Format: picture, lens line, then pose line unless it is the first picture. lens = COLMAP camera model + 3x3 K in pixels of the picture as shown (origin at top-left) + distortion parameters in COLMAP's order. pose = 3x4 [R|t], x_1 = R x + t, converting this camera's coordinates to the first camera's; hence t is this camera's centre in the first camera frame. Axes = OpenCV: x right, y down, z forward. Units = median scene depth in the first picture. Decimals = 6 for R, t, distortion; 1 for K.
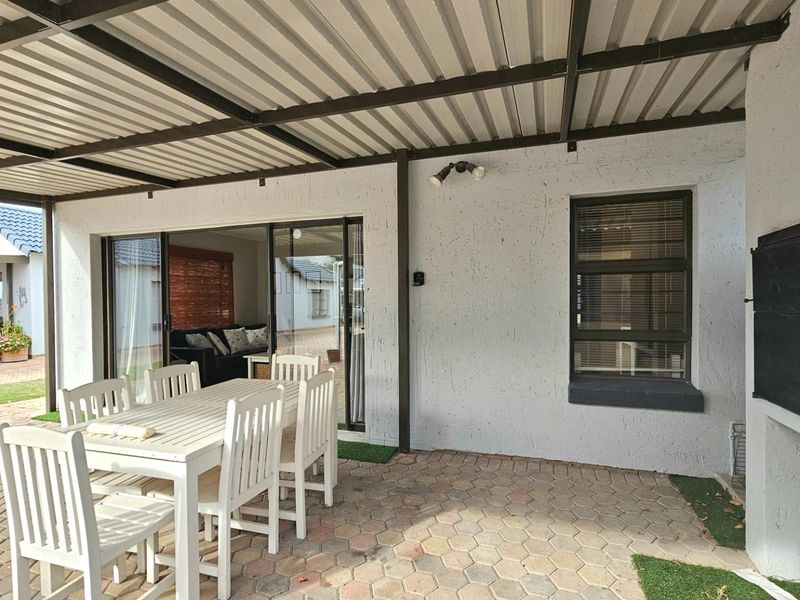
lens RADIAL K [[437.2, 0, 396.8], [0, 437.2, 298.1], [0, 0, 1]] dist [-0.003847, 0.003587]
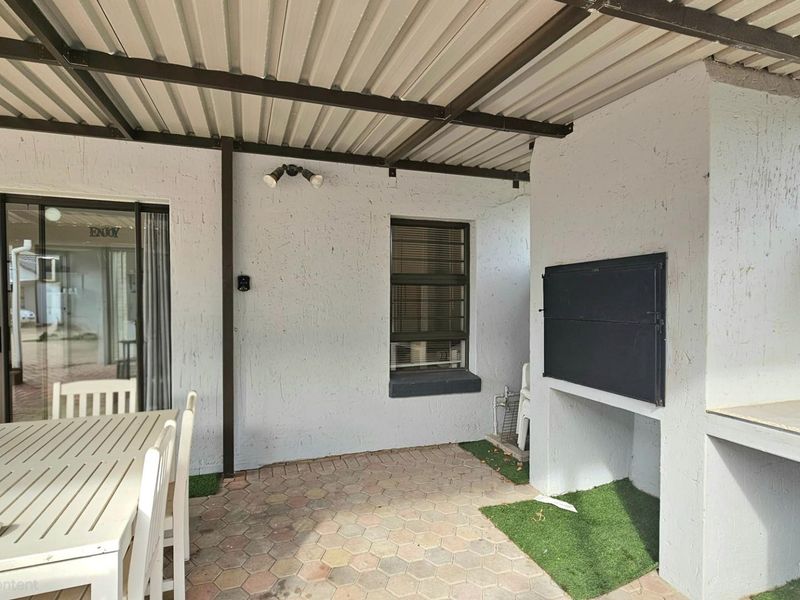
lens RADIAL K [[437.2, 0, 396.6], [0, 437.2, 298.3], [0, 0, 1]] dist [-0.003847, 0.003587]
pose [[0.787511, 0.011980, 0.616184, -0.295085], [-0.012435, 0.999916, -0.003548, -0.014550], [-0.616175, -0.004867, 0.787594, 0.094095]]
